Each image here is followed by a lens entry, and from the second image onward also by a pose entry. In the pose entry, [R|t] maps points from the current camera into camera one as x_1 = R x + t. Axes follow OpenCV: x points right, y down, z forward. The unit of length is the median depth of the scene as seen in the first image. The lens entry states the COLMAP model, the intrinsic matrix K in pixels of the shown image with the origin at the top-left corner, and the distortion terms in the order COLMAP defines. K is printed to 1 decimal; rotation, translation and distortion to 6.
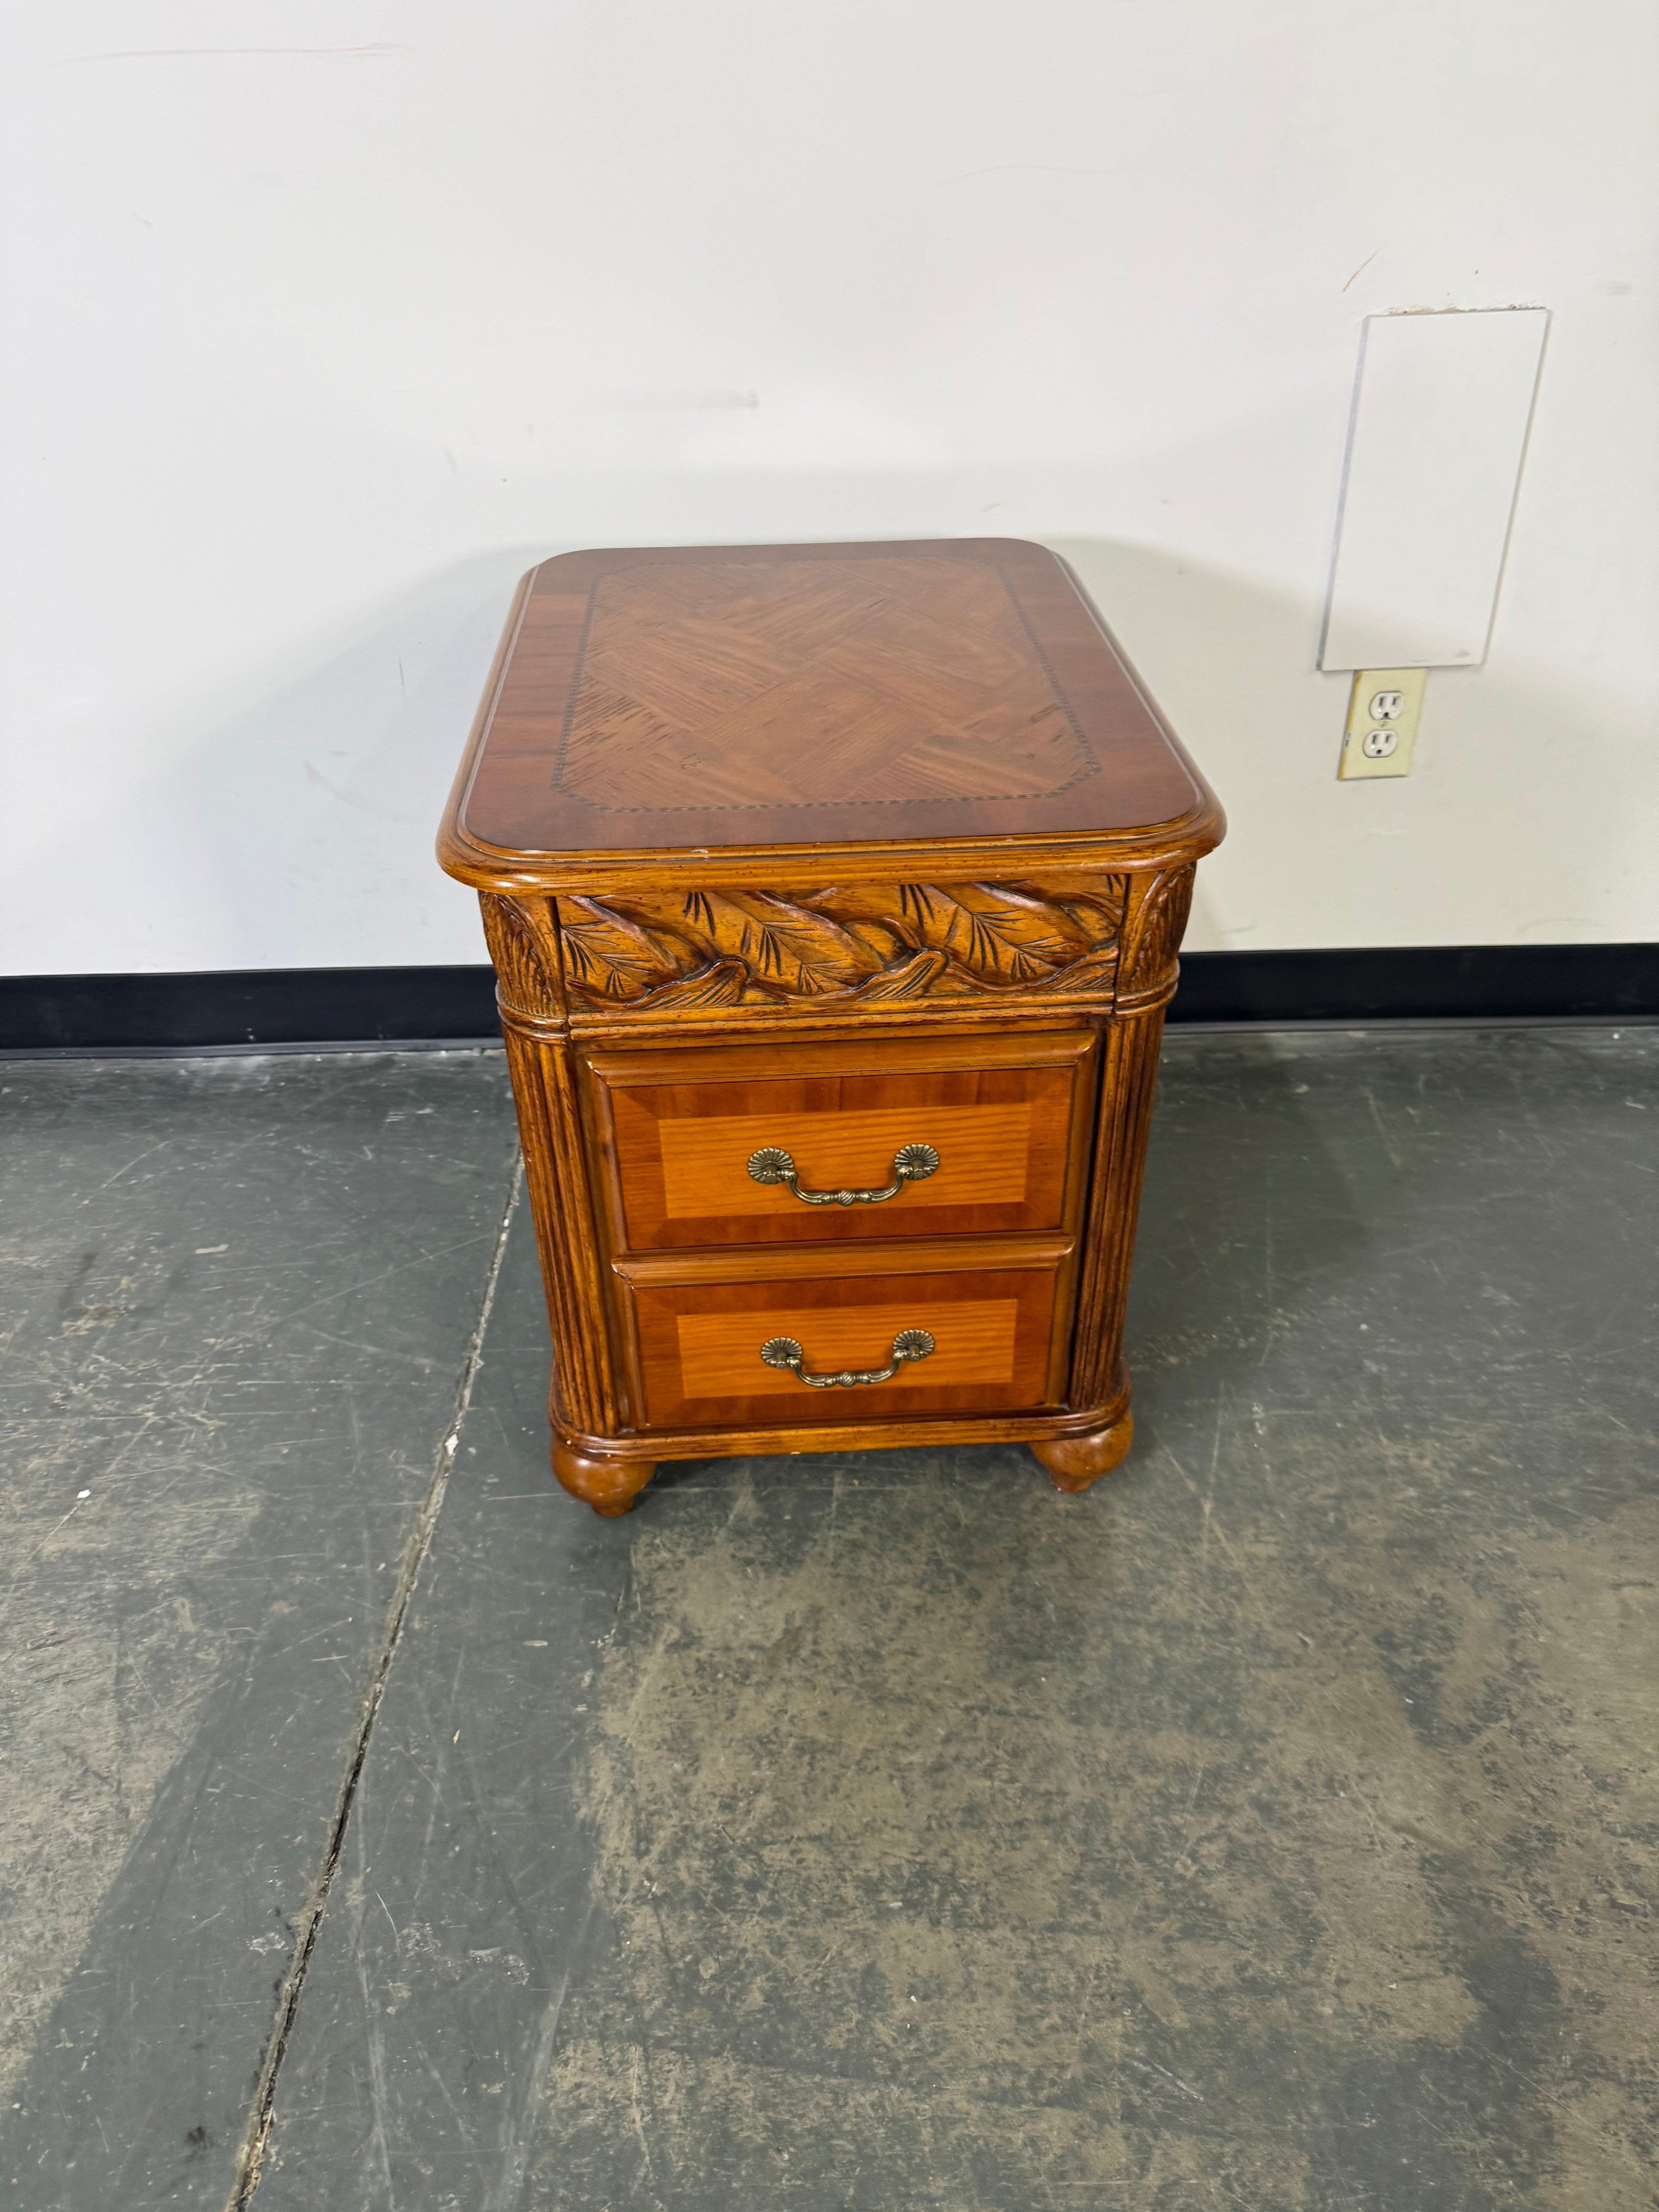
lens RADIAL K [[1604.6, 0, 819.5], [0, 1604.6, 1102.5], [0, 0, 1]] dist [0.000334, -0.010479]
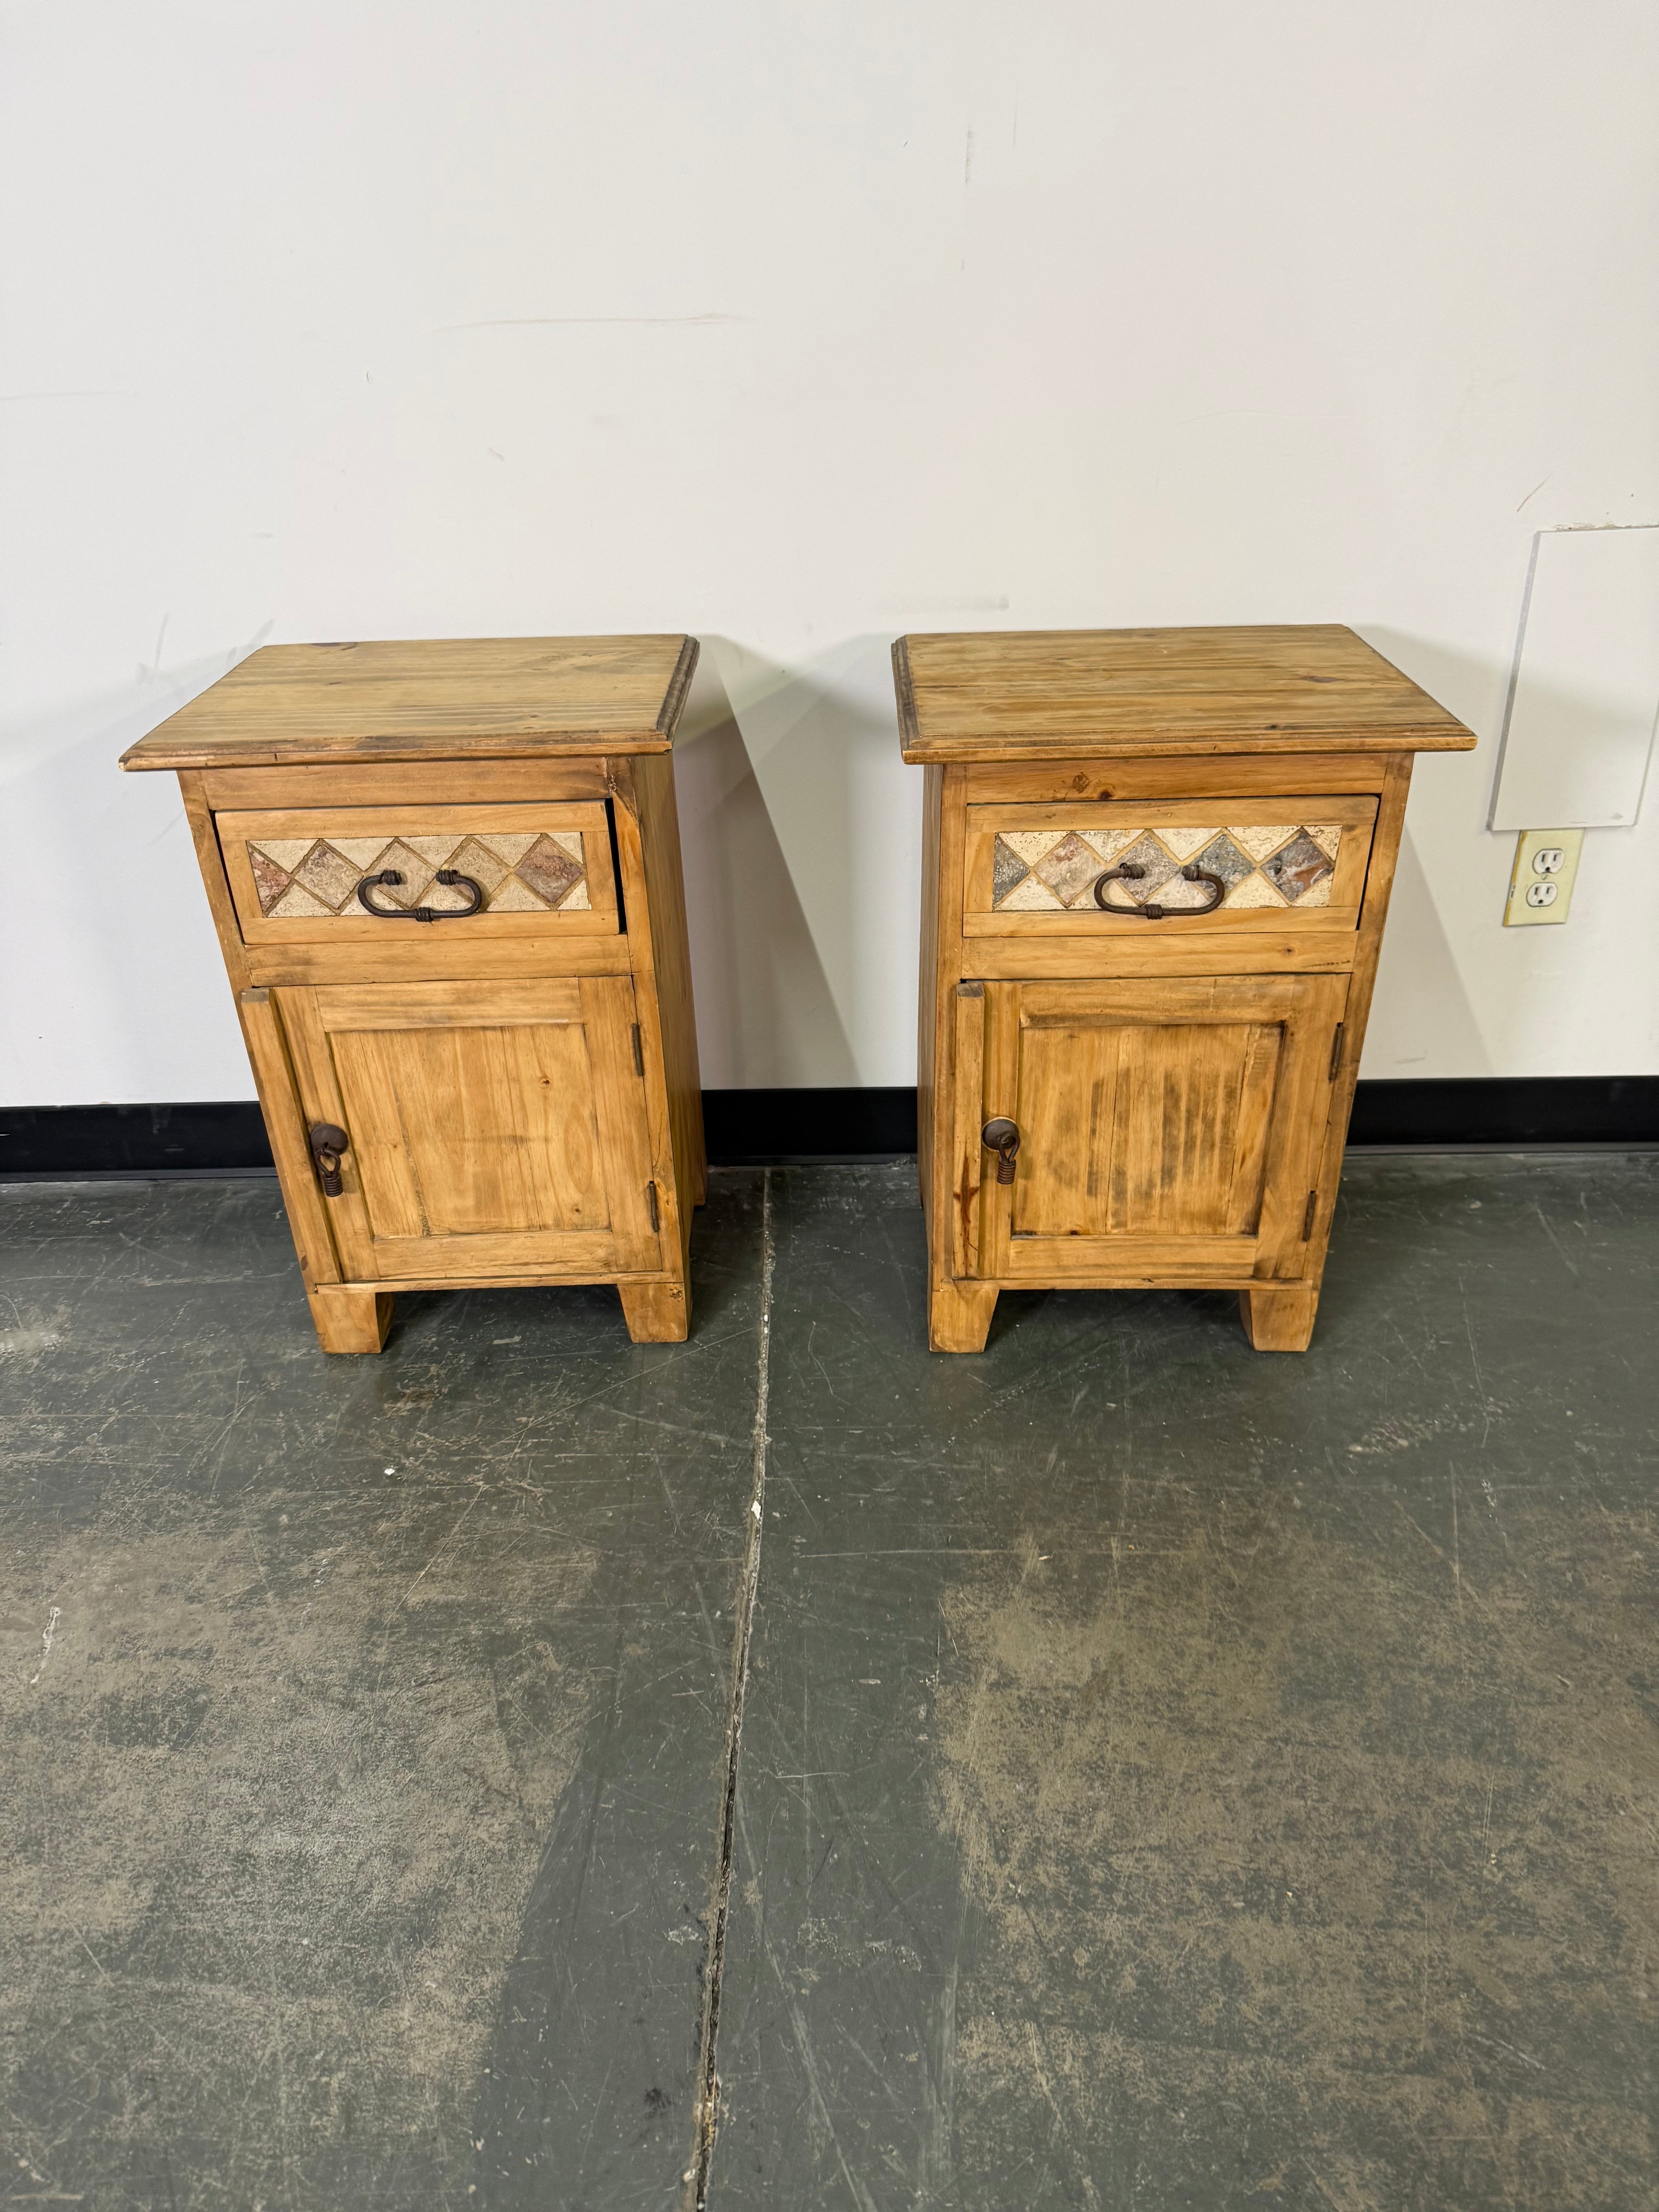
lens RADIAL K [[1594.2, 0, 816.9], [0, 1594.2, 1111.5], [0, 0, 1]] dist [-0.003102, -0.005927]
pose [[0.999960, 0.002905, -0.008459, -0.231186], [-0.003677, 0.995685, -0.092729, 0.051233], [0.008153, 0.092756, 0.995655, -0.154787]]
